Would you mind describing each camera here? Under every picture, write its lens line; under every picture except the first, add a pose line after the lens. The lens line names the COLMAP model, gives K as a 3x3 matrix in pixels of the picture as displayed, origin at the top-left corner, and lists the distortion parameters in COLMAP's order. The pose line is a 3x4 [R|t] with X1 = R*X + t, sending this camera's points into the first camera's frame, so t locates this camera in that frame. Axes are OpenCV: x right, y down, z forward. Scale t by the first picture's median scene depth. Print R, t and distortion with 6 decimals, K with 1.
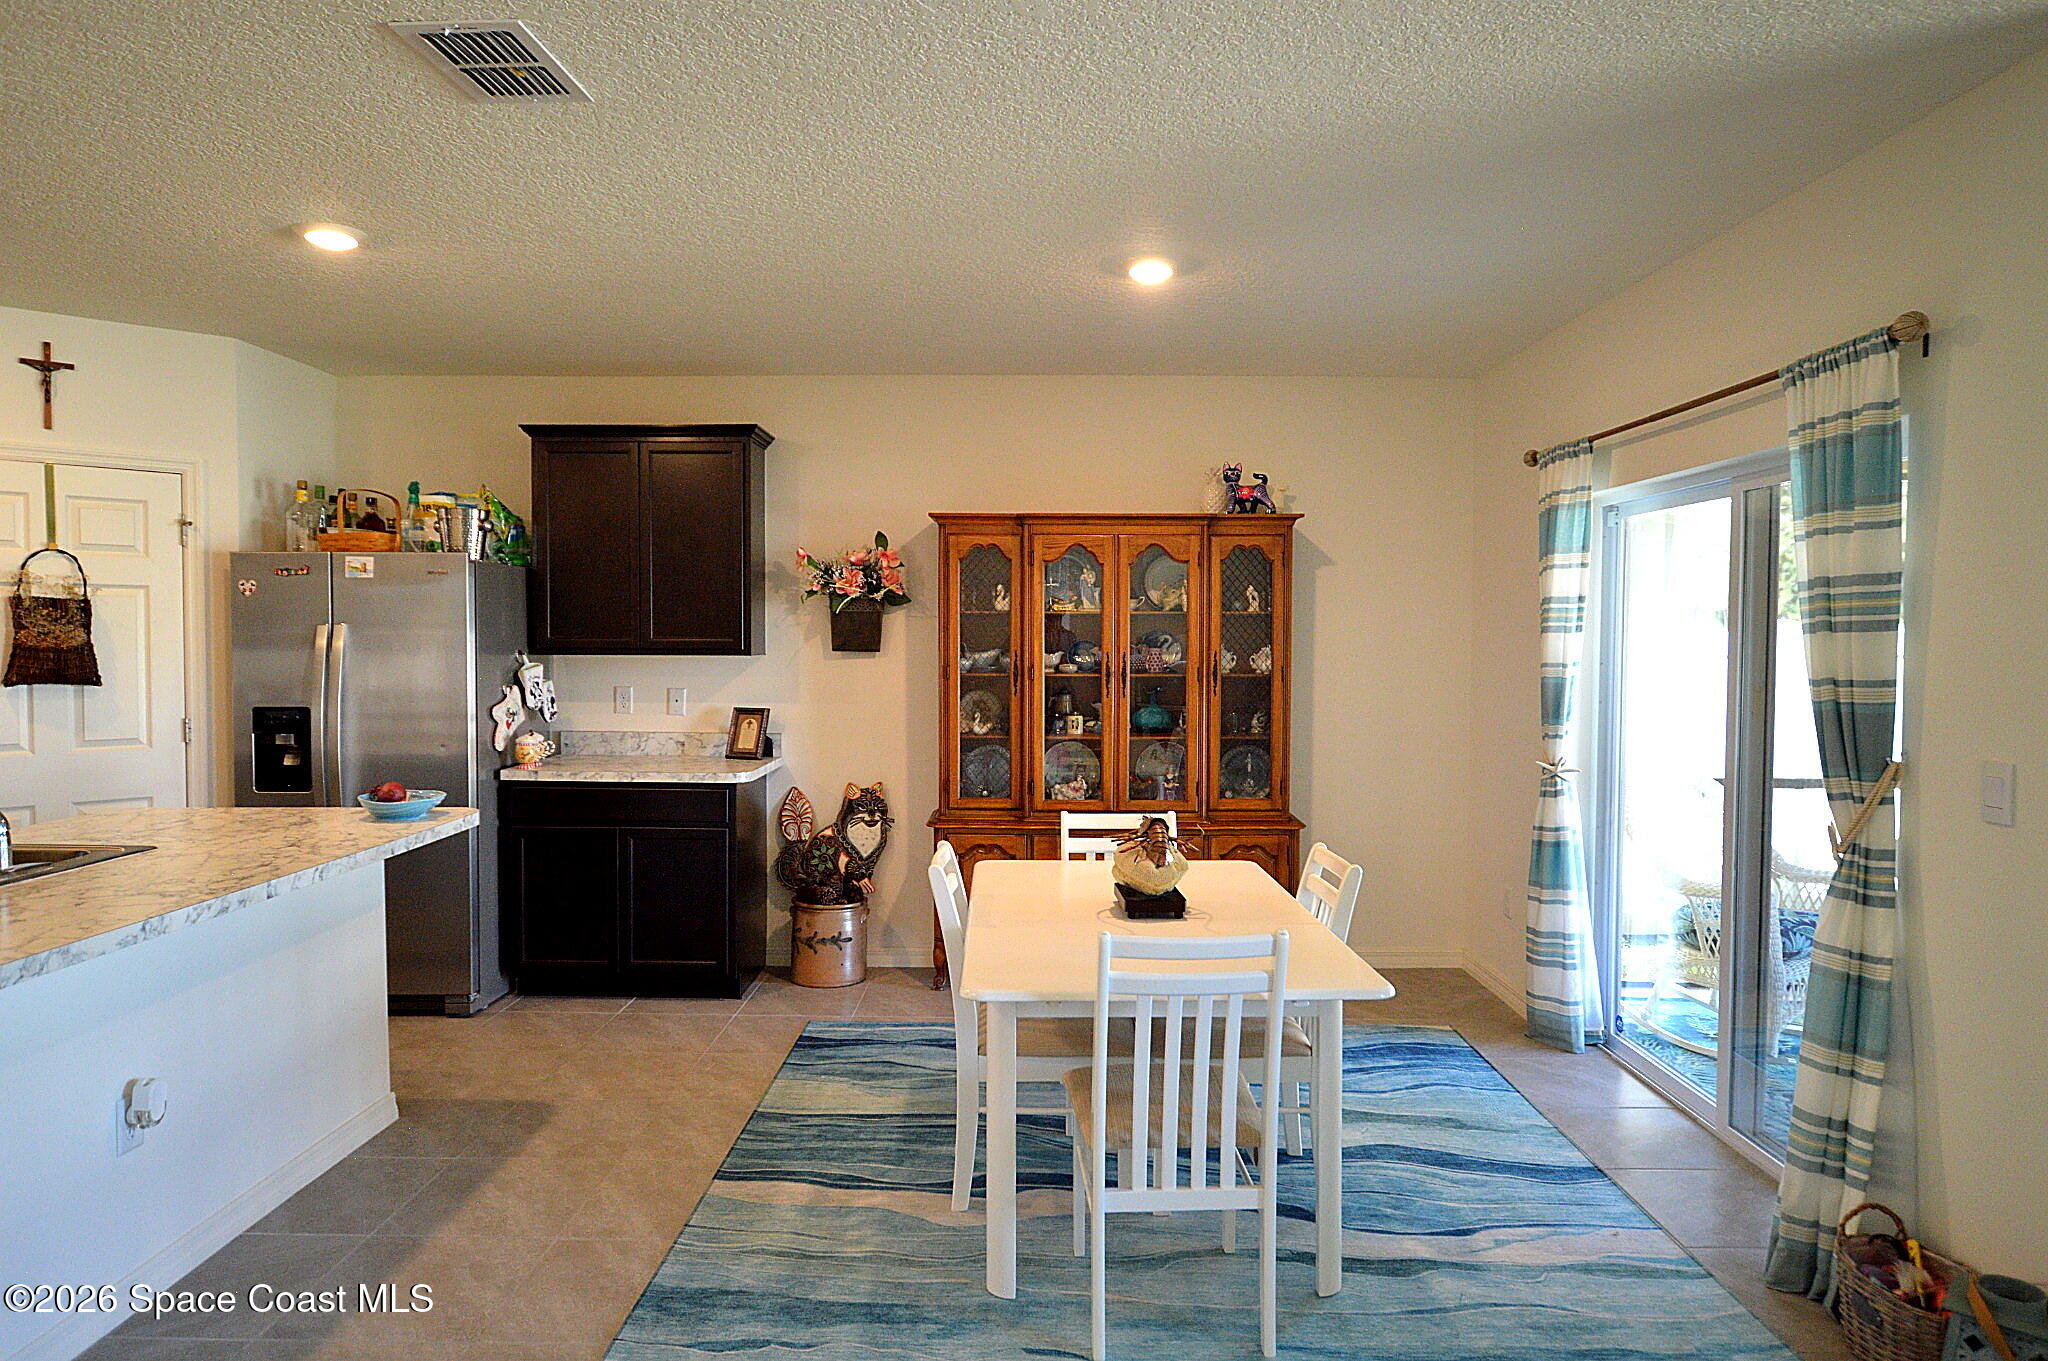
lens RADIAL K [[1262.6, 0, 1029.6], [0, 1262.6, 678.0], [0, 0, 1]] dist [-0.010929, 0.005071]
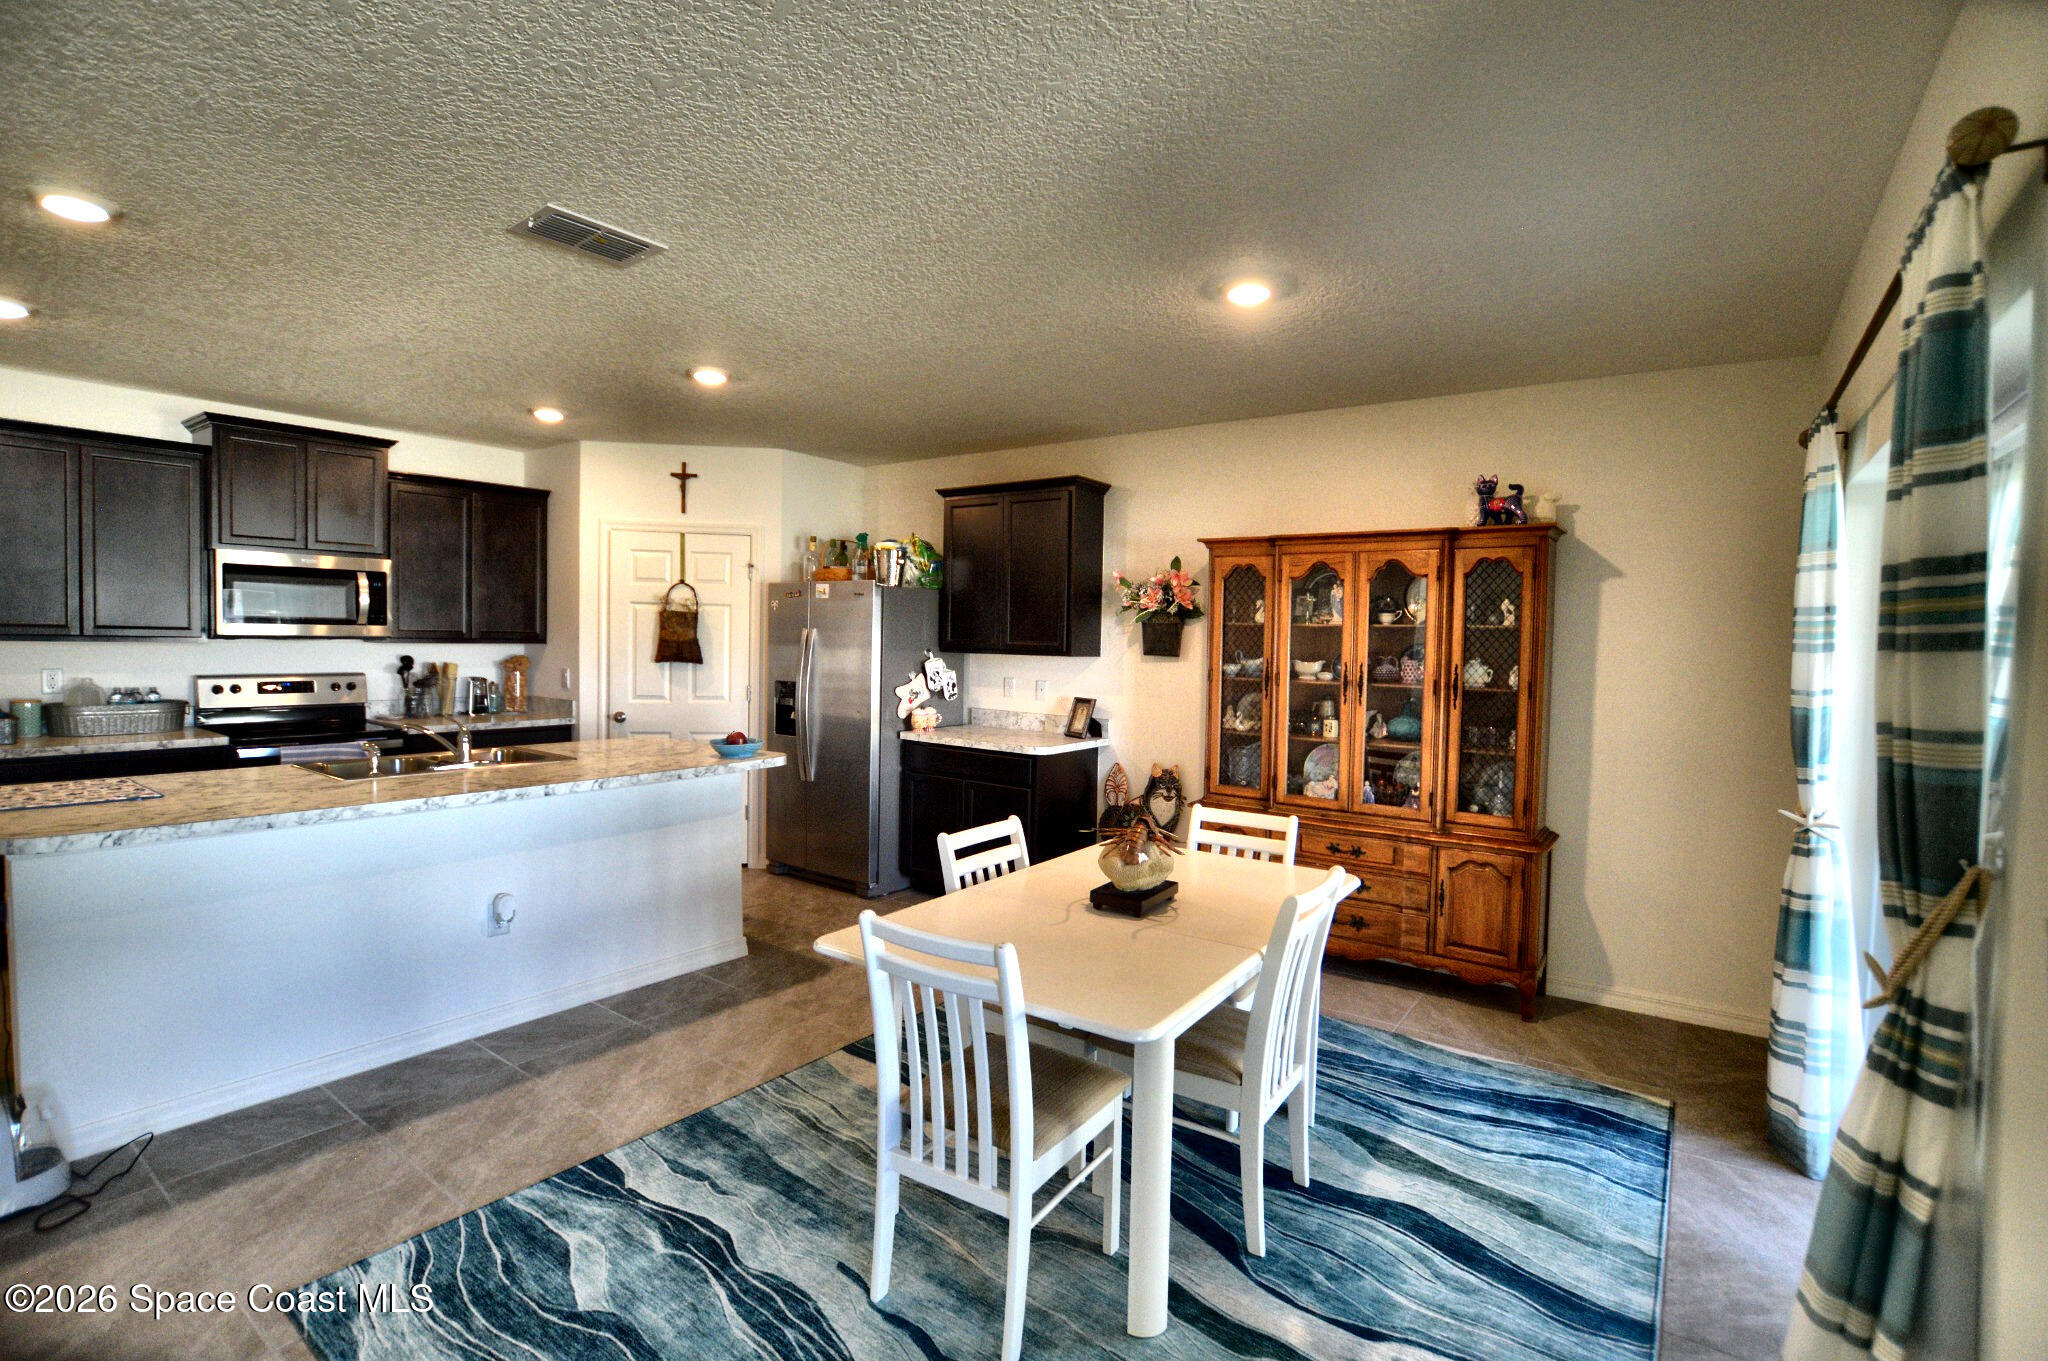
lens RADIAL K [[938.3, 0, 1032.7], [0, 938.3, 674.3], [0, 0, 1]] dist [-0.032297, 0.001416]
pose [[0.816691, 0.036442, -0.575923, 0.328301], [-0.038894, 0.999211, 0.008072, -0.006978], [0.575763, 0.015808, 0.817464, 0.222629]]
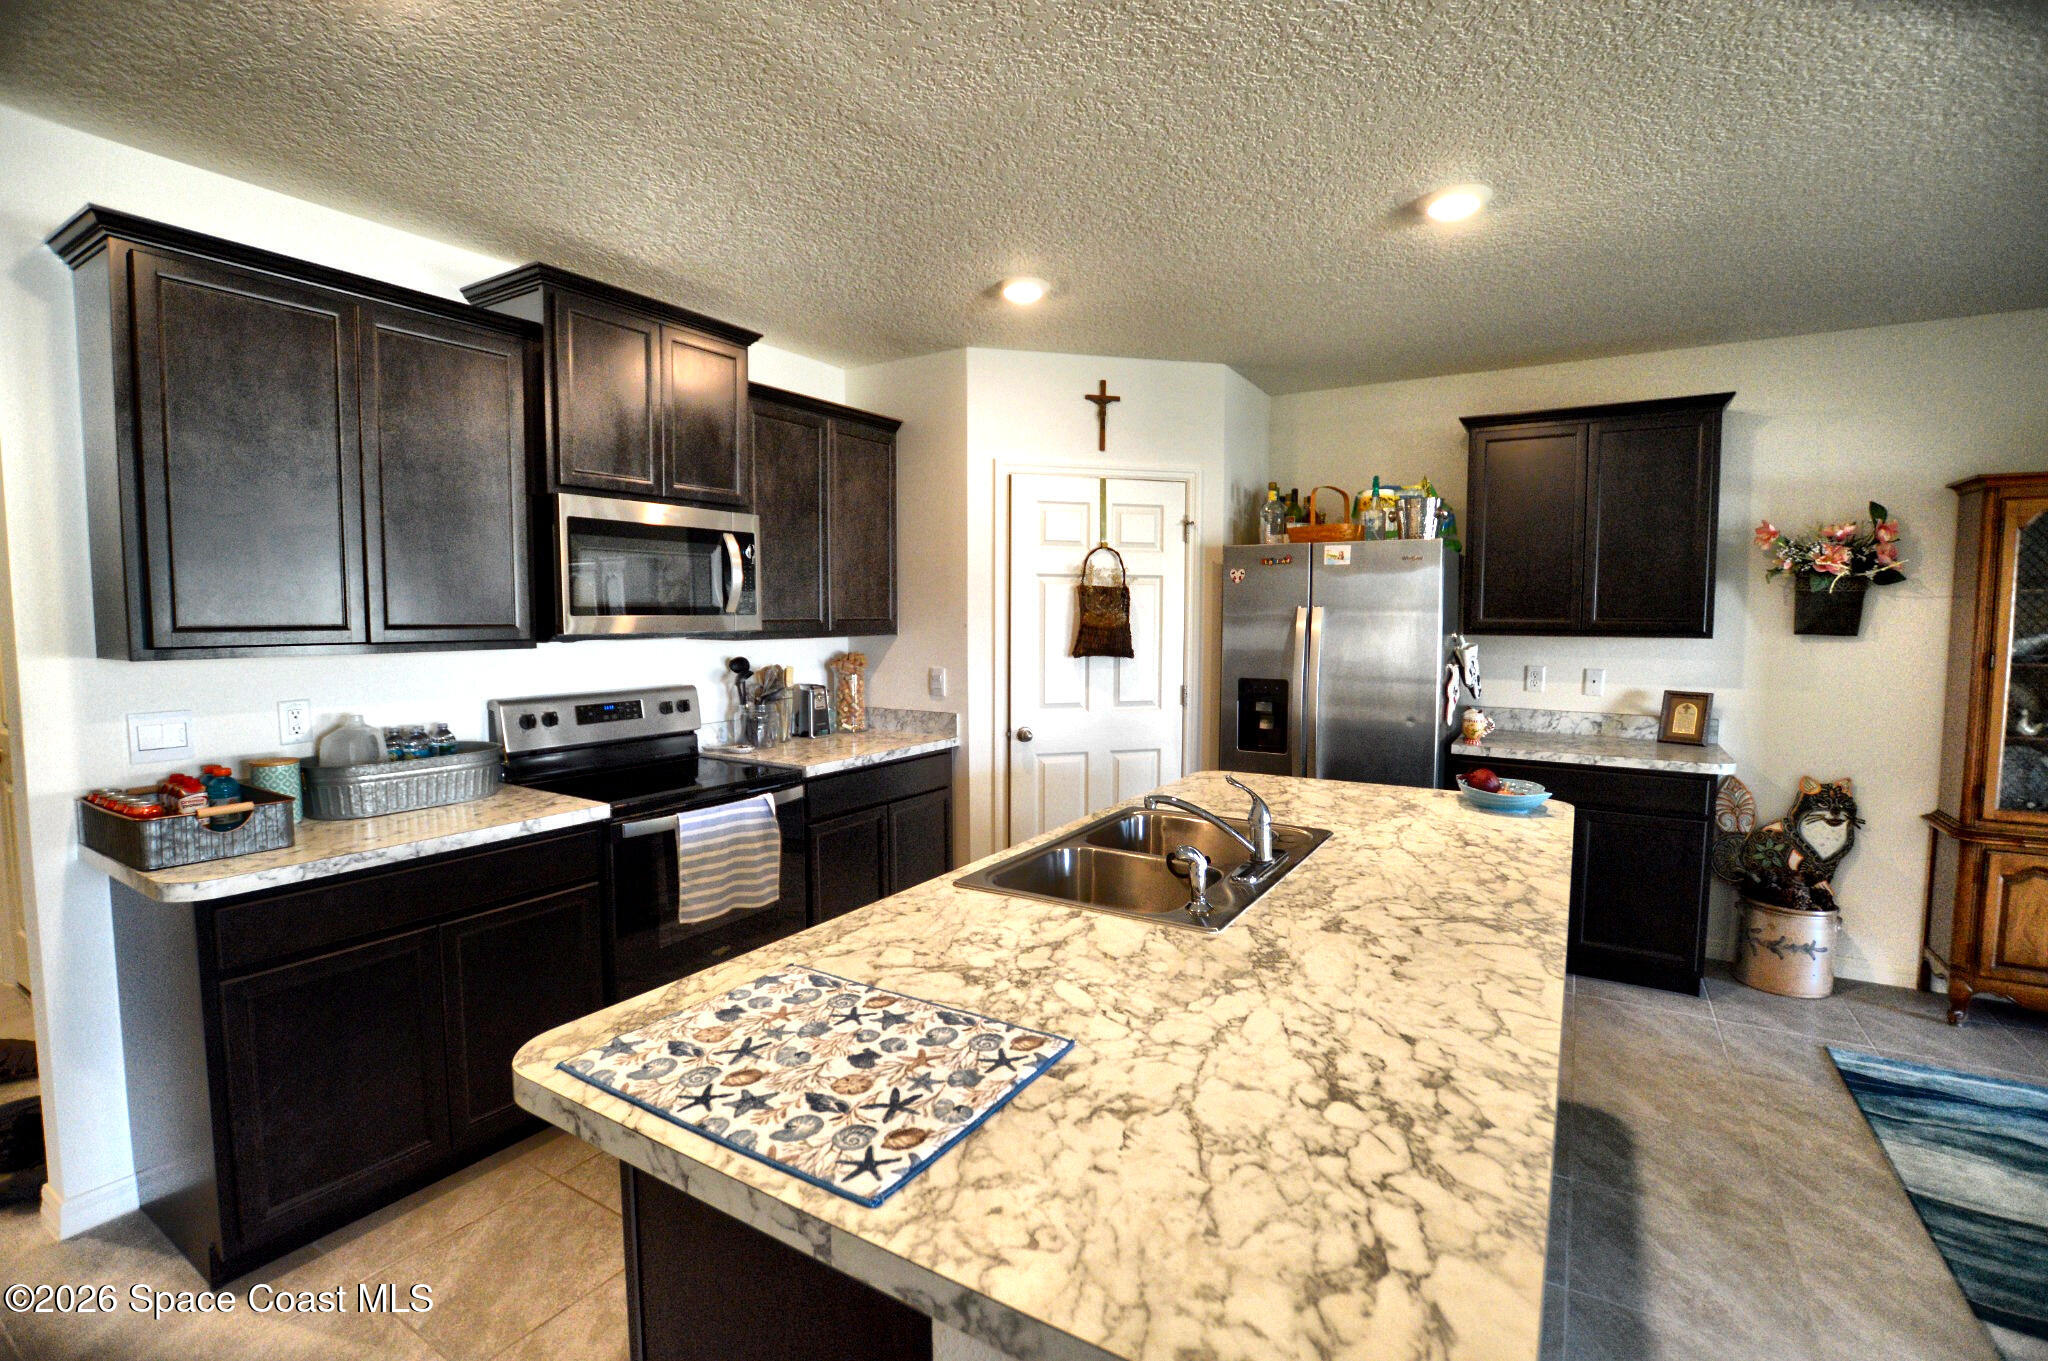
lens RADIAL K [[911.8, 0, 1033.2], [0, 911.8, 674.6], [0, 0, 1]] dist [-0.028317, 0.001547]
pose [[0.860598, 0.032444, -0.508251, -0.351959], [-0.015870, 0.999193, 0.036910, -0.008305], [0.509038, -0.023699, 0.860418, 0.172884]]
